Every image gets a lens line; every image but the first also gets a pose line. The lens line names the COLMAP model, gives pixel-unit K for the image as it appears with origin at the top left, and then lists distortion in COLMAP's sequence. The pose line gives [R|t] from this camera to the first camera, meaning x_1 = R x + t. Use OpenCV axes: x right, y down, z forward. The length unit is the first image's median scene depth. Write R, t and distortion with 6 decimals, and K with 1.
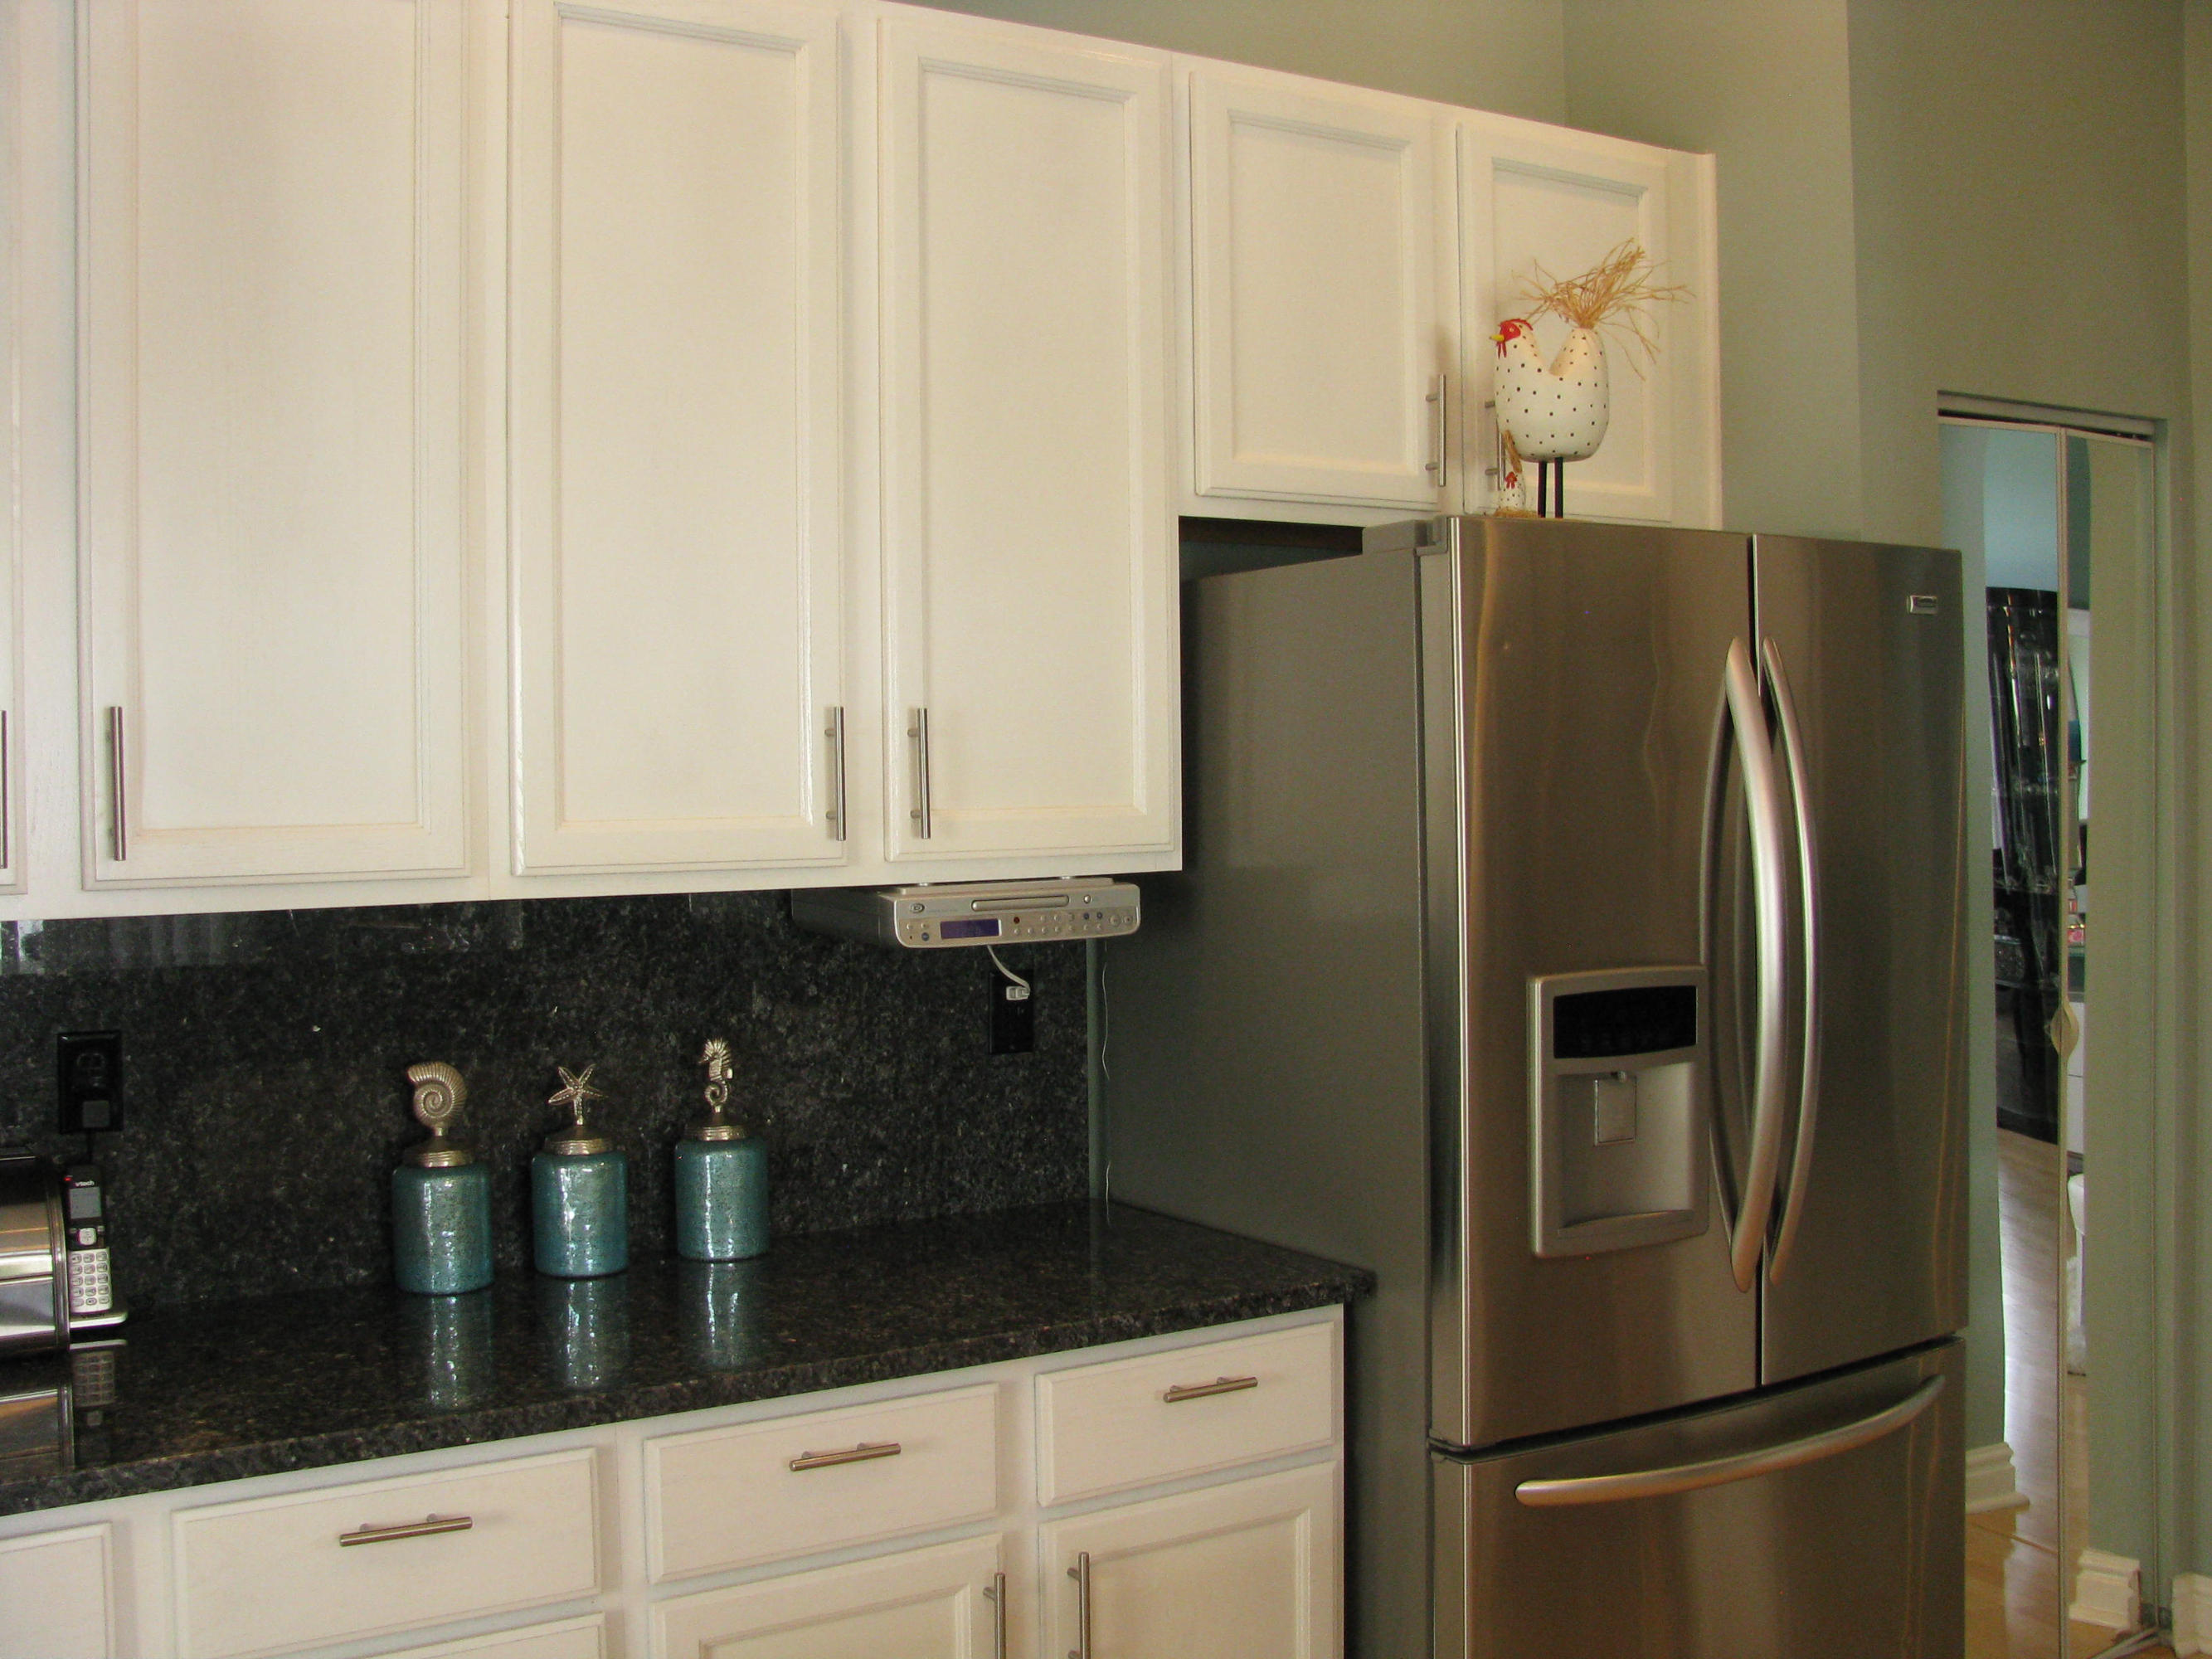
lens RADIAL K [[2326.4, 0, 1119.2], [0, 2326.4, 827.2], [0, 0, 1]] dist [-0.148870, 0.000000]
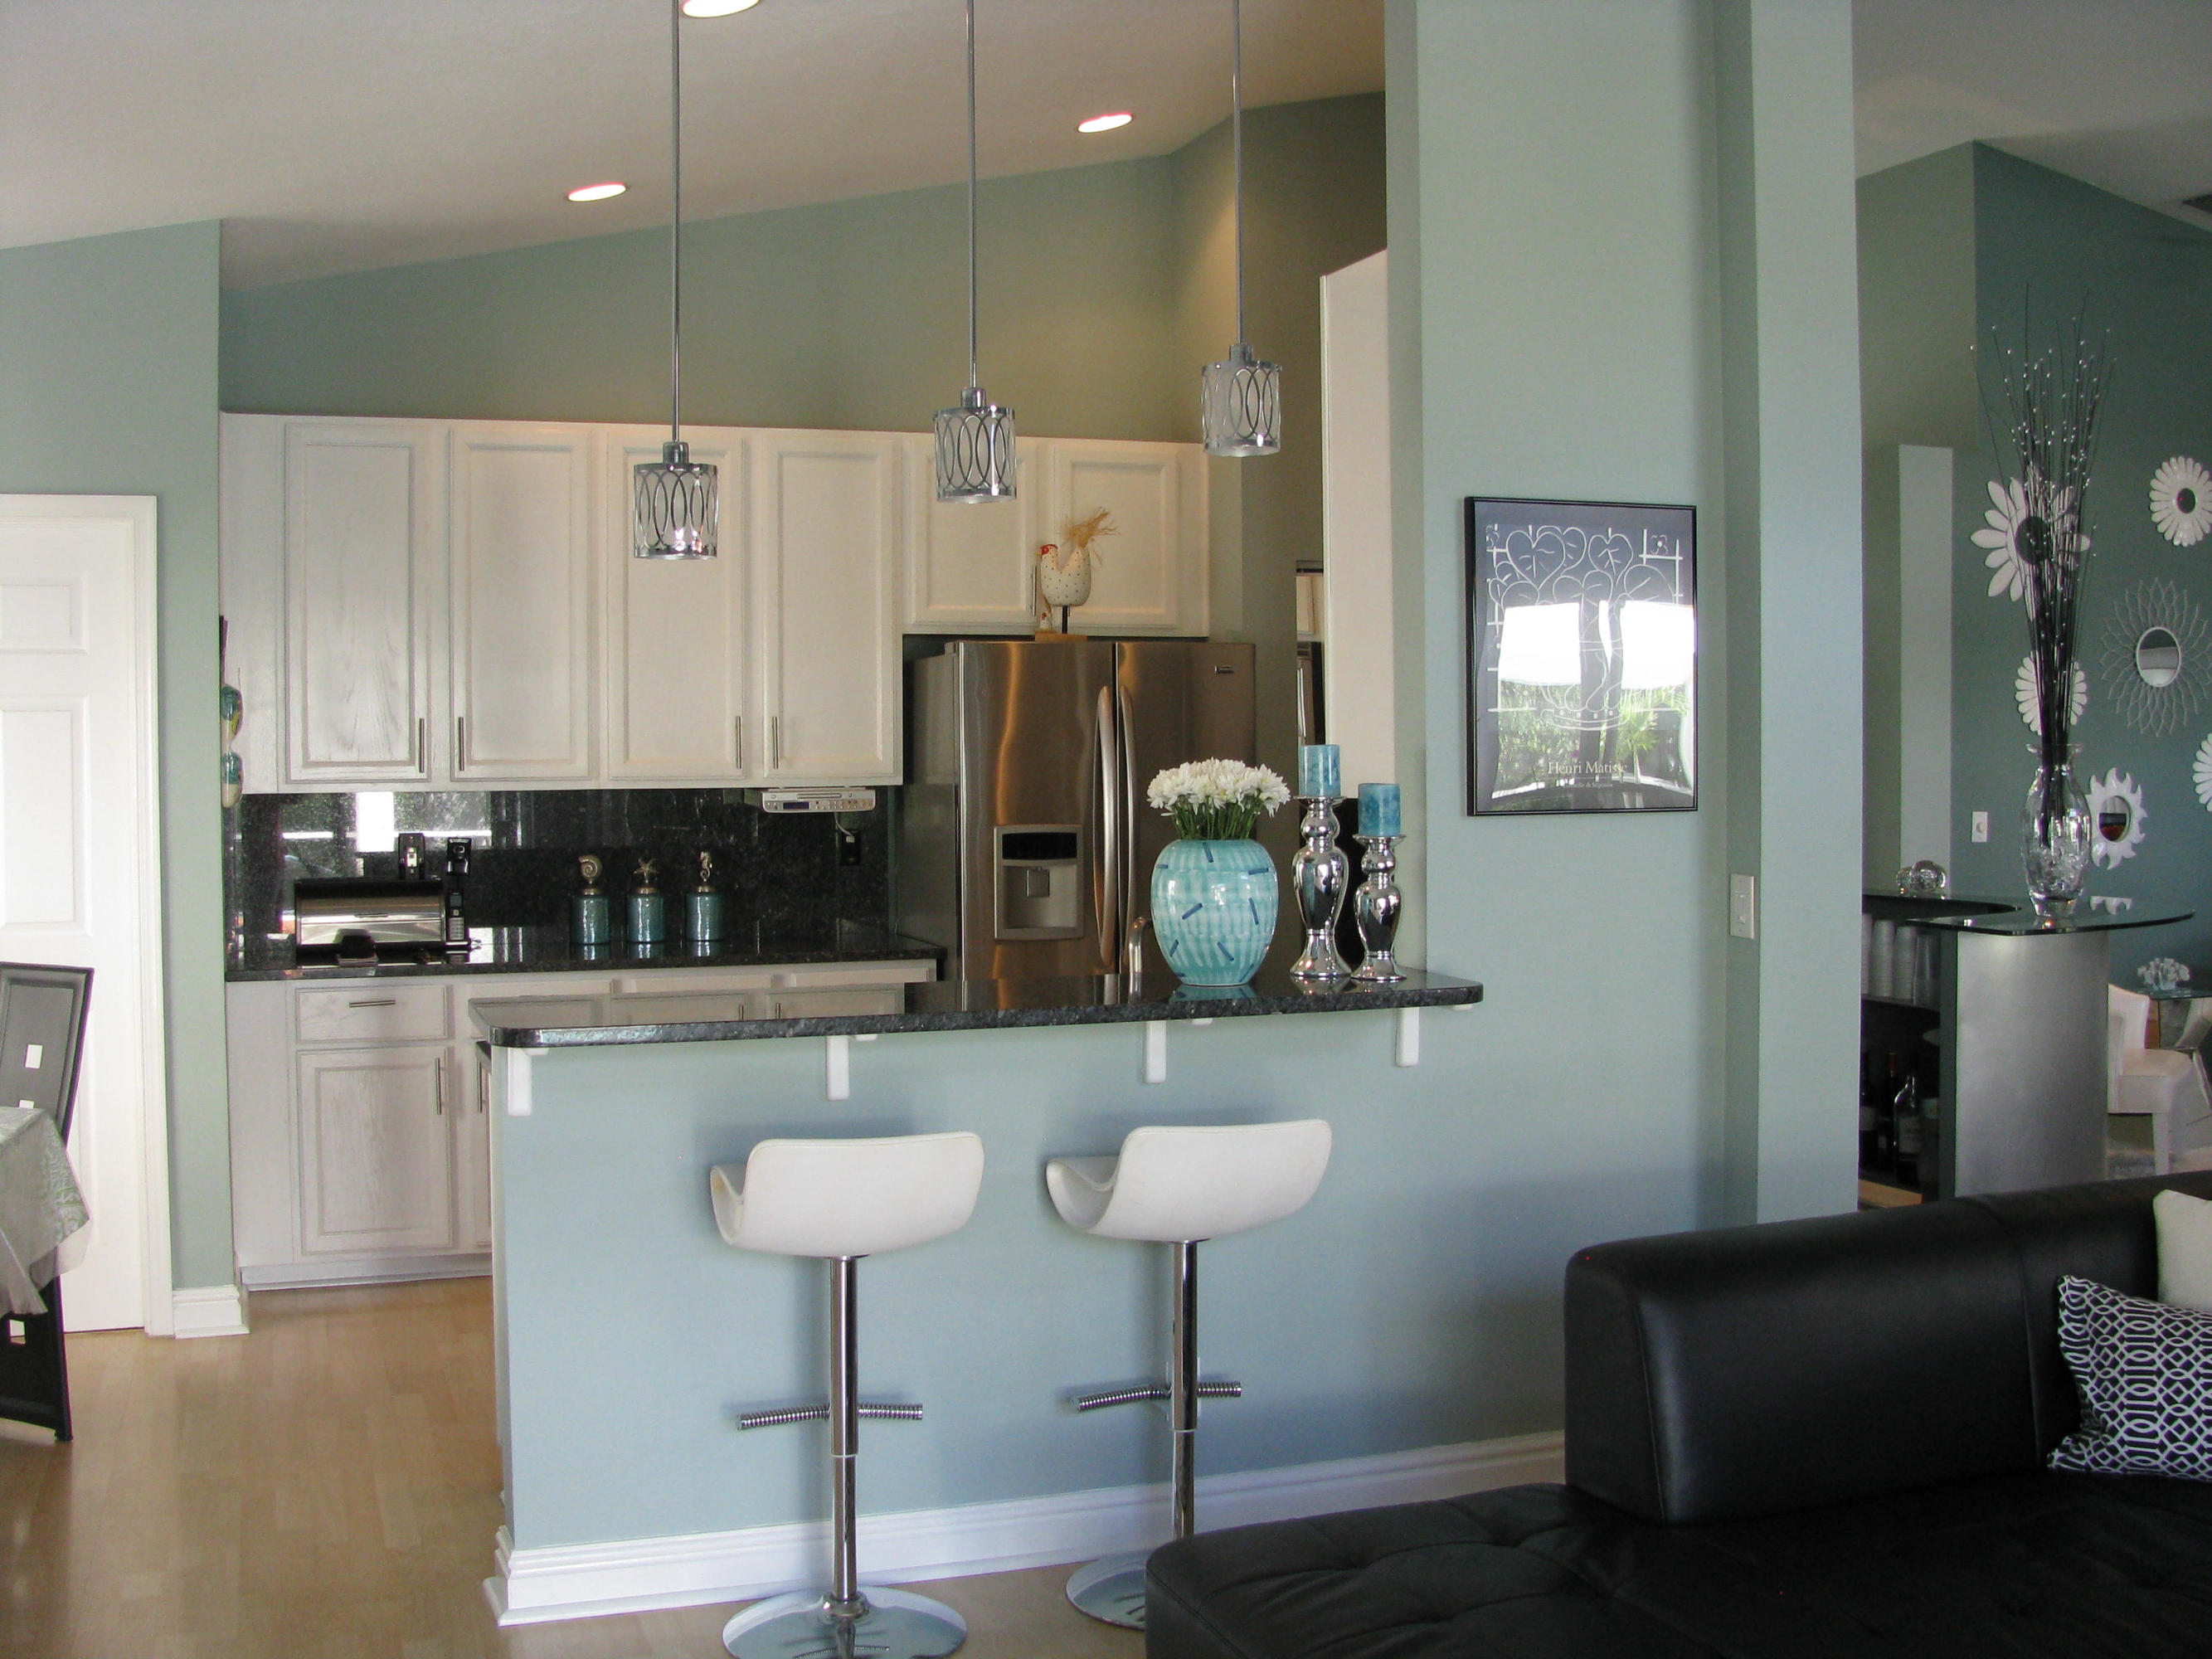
lens RADIAL K [[2326.4, 0, 1094.2], [0, 2326.4, 826.8], [0, 0, 1]] dist [-0.148870, 0.000000]
pose [[0.973305, 0.013767, -0.229101, 0.804255], [-0.011833, 0.999882, 0.009815, 0.037592], [0.229209, -0.006842, 0.973353, -1.322348]]
